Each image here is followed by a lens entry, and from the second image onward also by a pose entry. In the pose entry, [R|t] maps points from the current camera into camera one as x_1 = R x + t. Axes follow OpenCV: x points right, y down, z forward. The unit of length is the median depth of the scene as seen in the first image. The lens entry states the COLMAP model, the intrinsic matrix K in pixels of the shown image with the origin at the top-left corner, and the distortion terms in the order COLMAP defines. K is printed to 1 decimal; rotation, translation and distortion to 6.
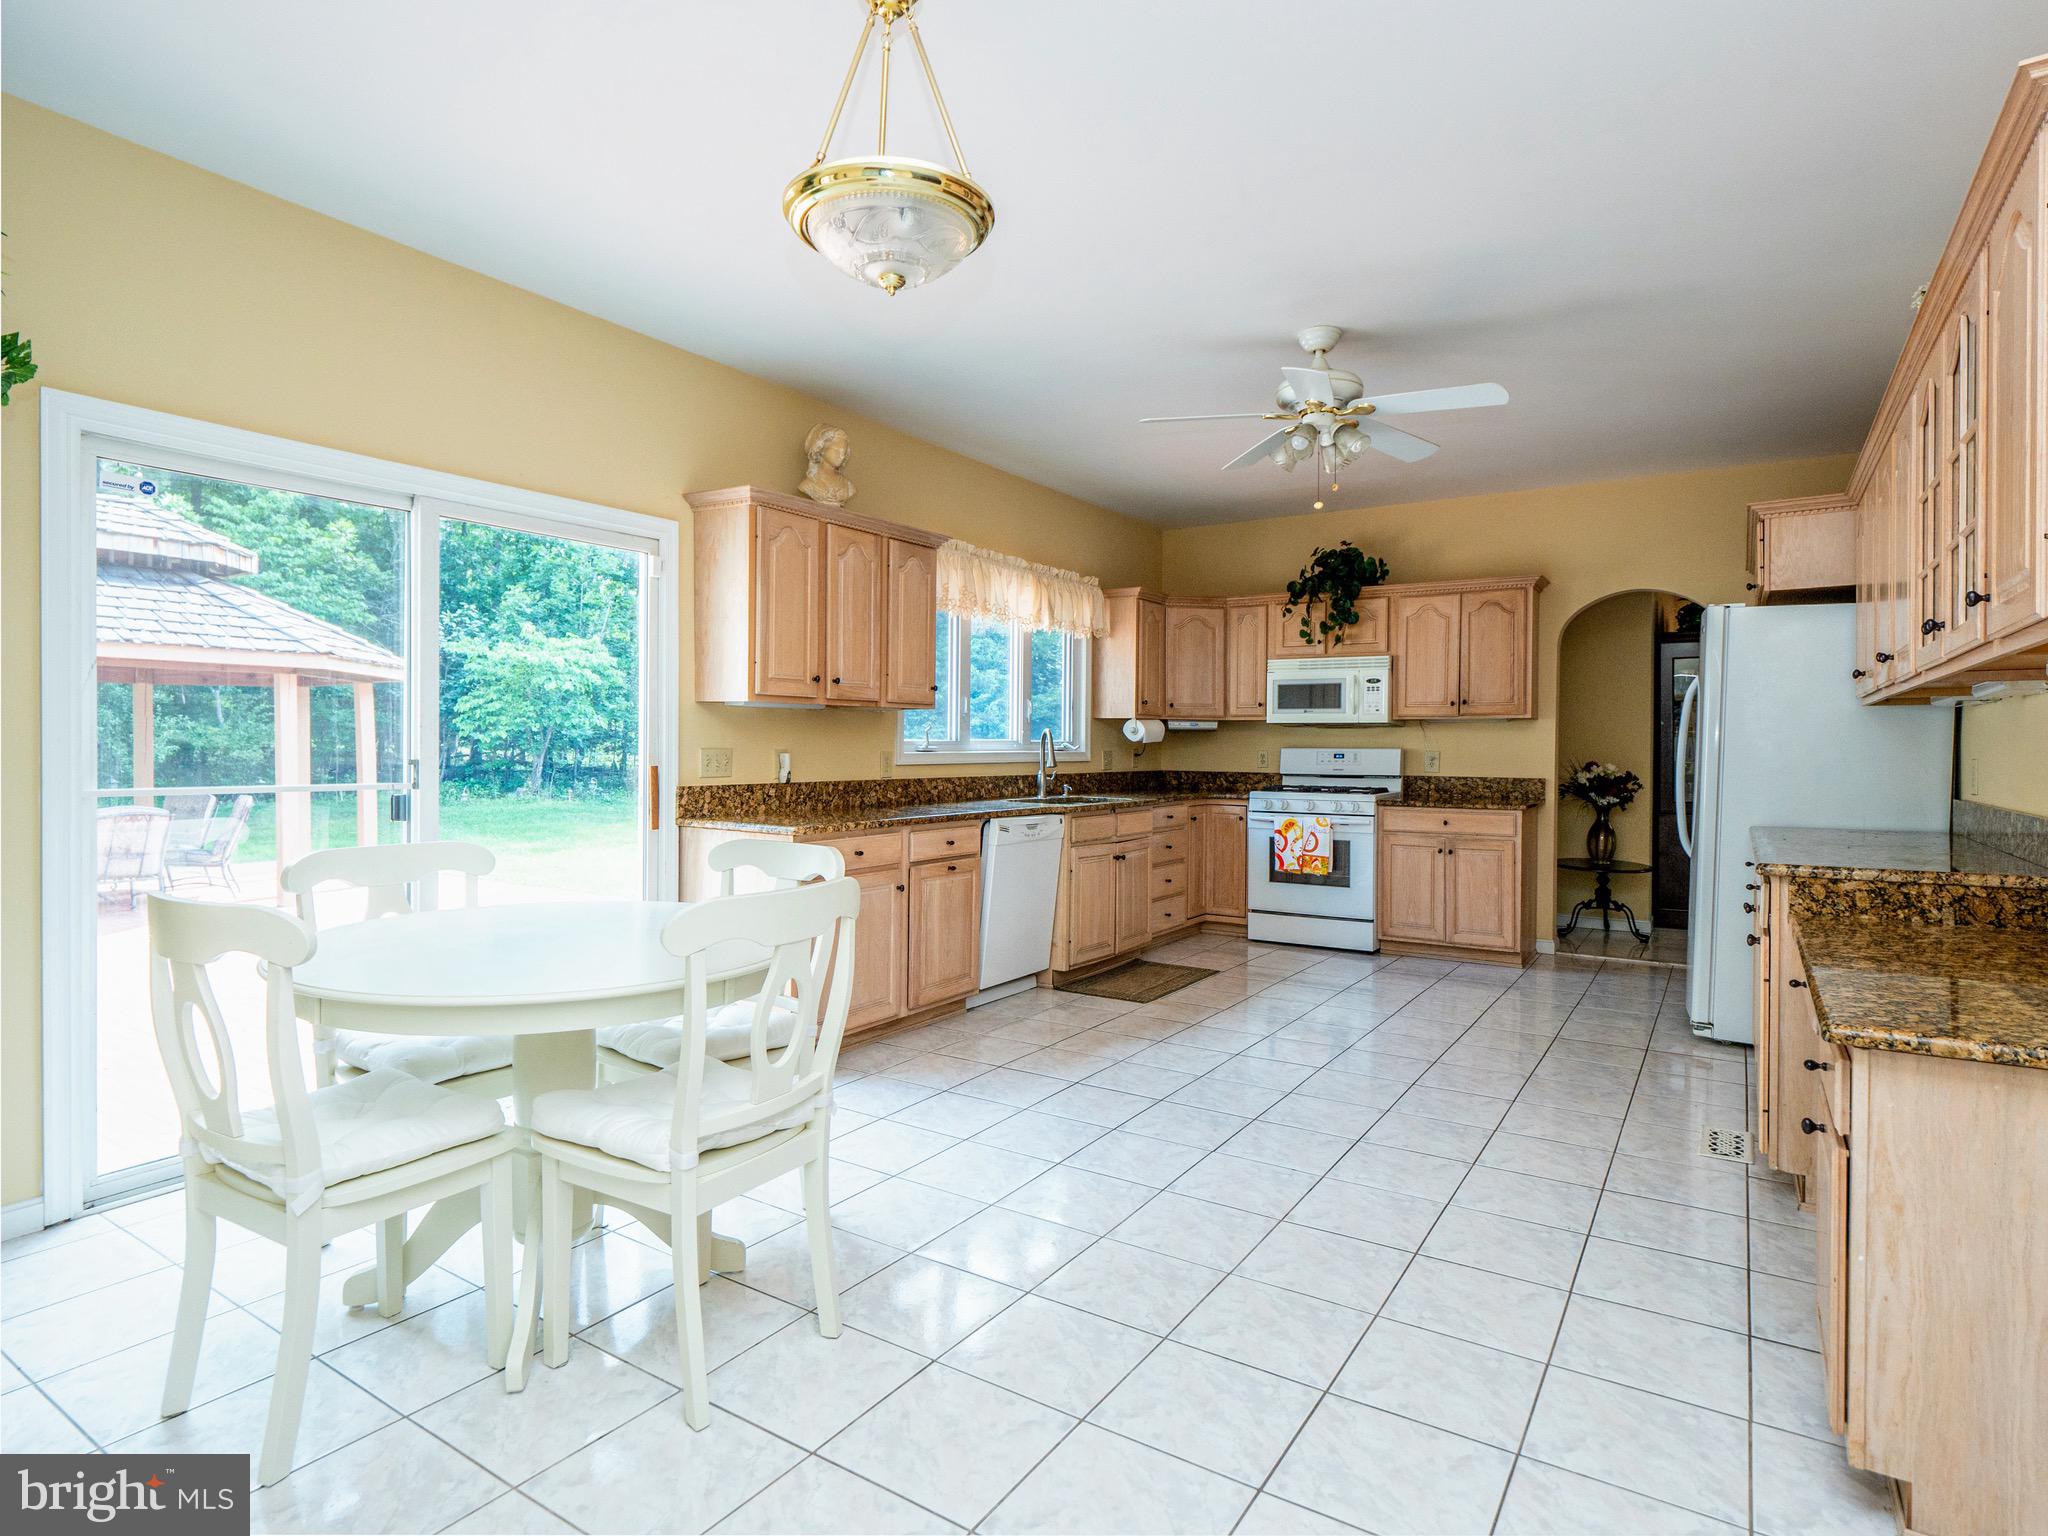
lens RADIAL K [[1050.9, 0, 1025.2], [0, 1050.9, 757.9], [0, 0, 1]] dist [-0.000645, -0.000999]
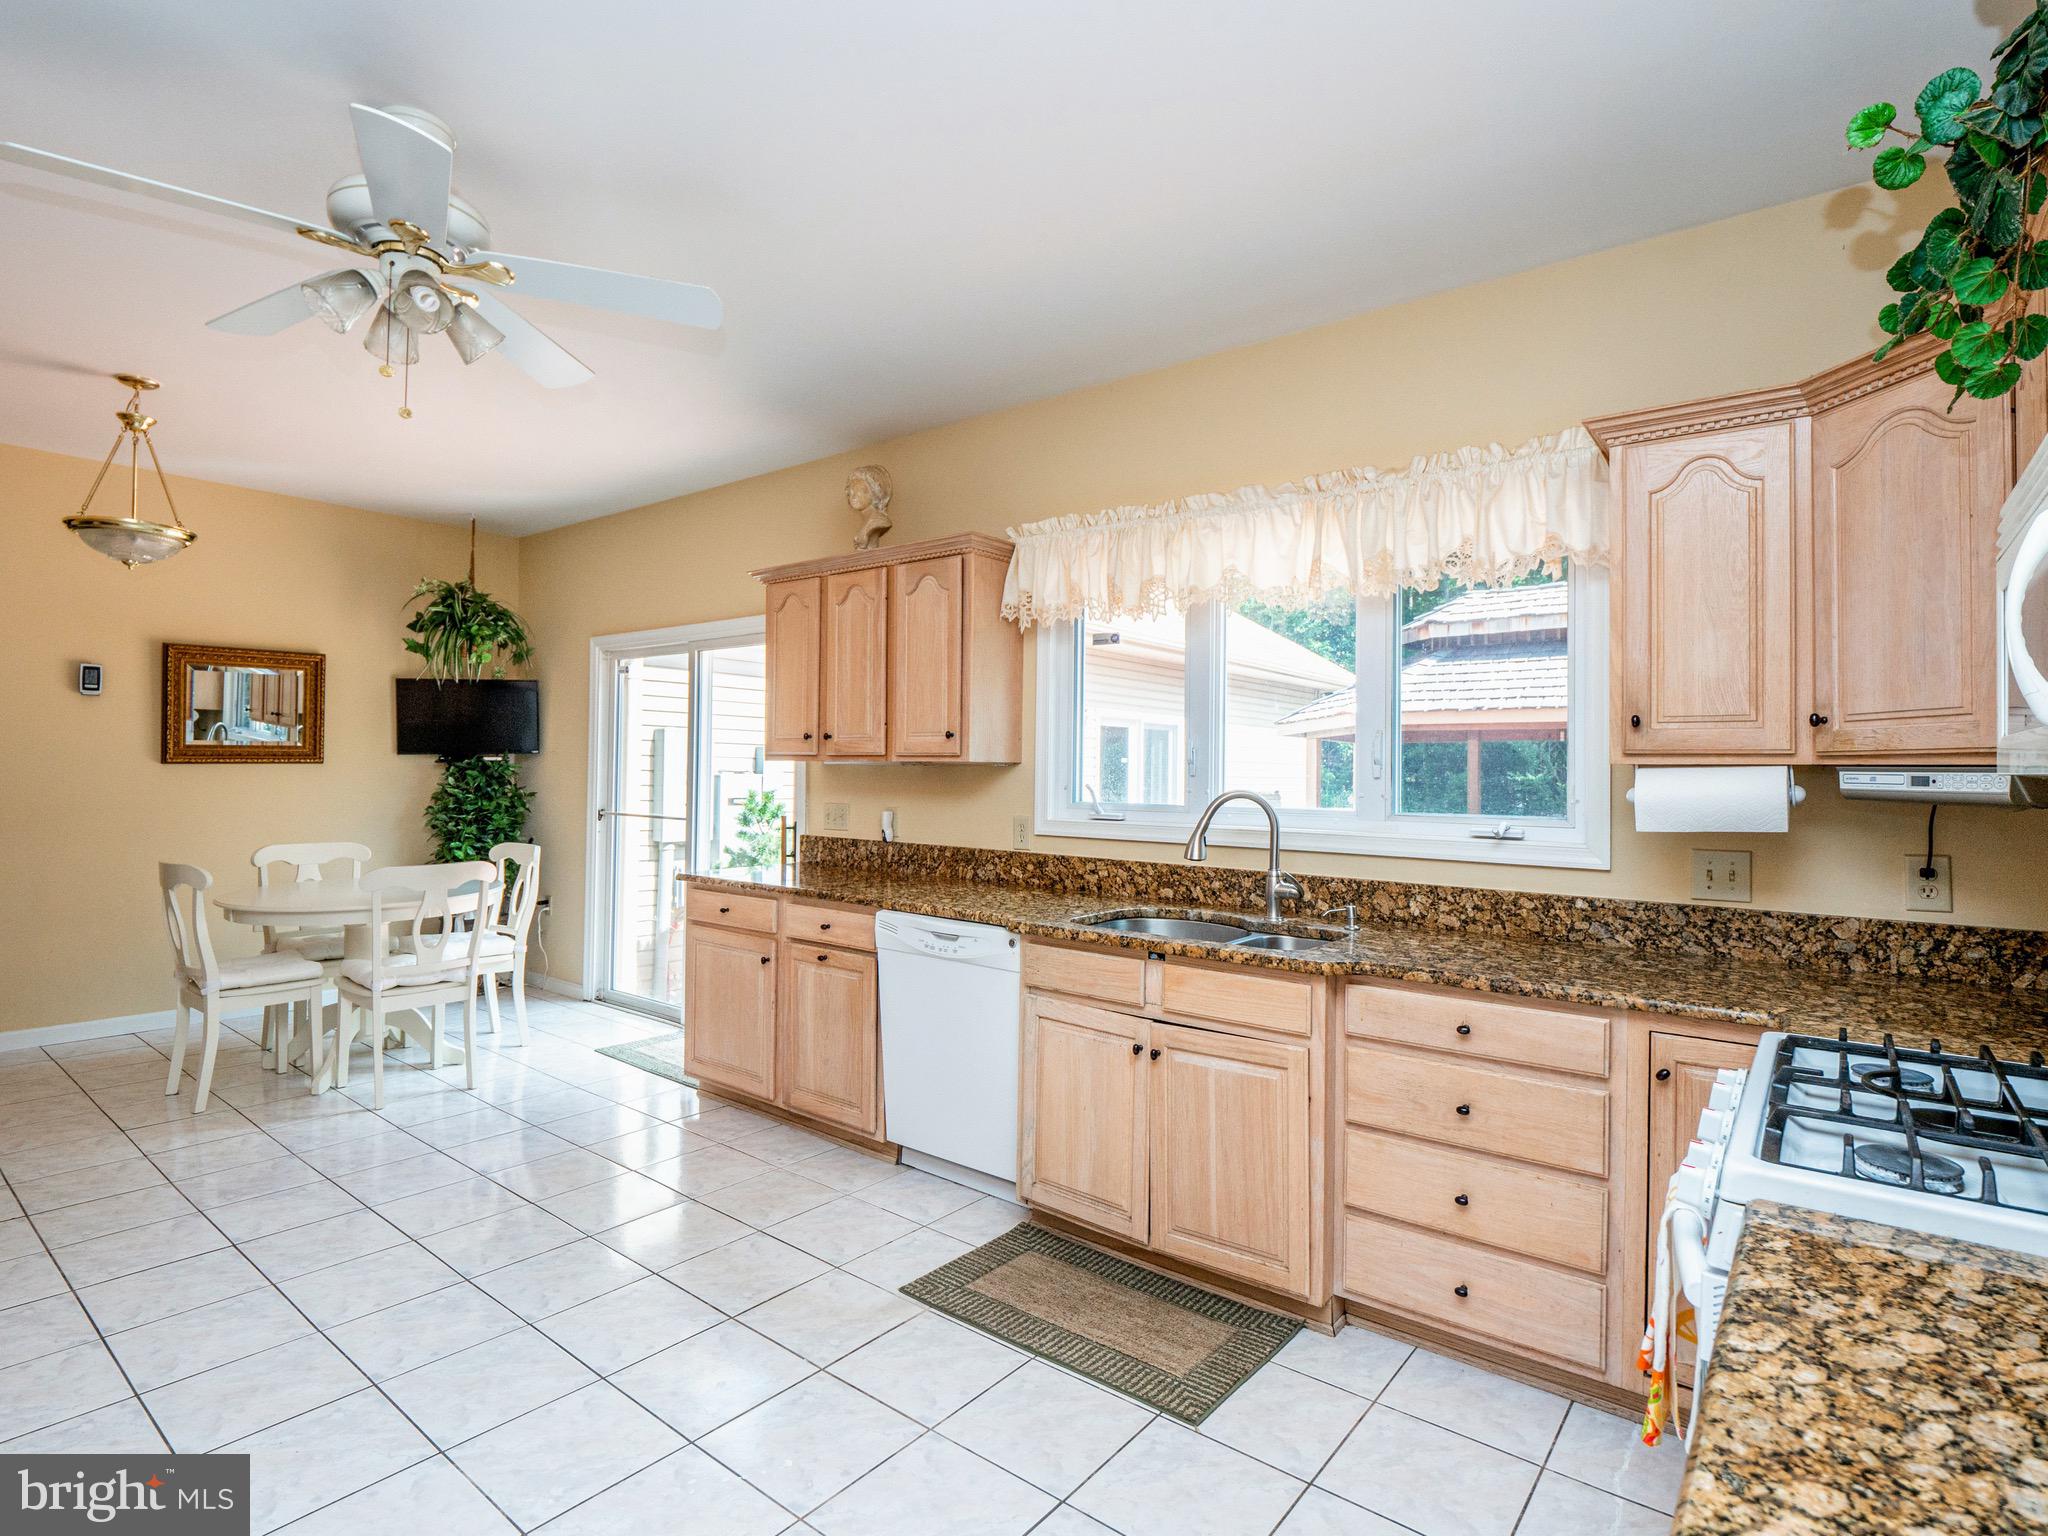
lens RADIAL K [[998.6, 0, 1020.7], [0, 998.6, 763.5], [0, 0, 1]] dist [-0.010538, -0.002983]
pose [[-0.058262, -0.014359, -0.998198, 0.606934], [-0.028700, 0.999507, -0.012702, -0.035511], [0.997889, 0.027908, -0.058645, 1.040390]]
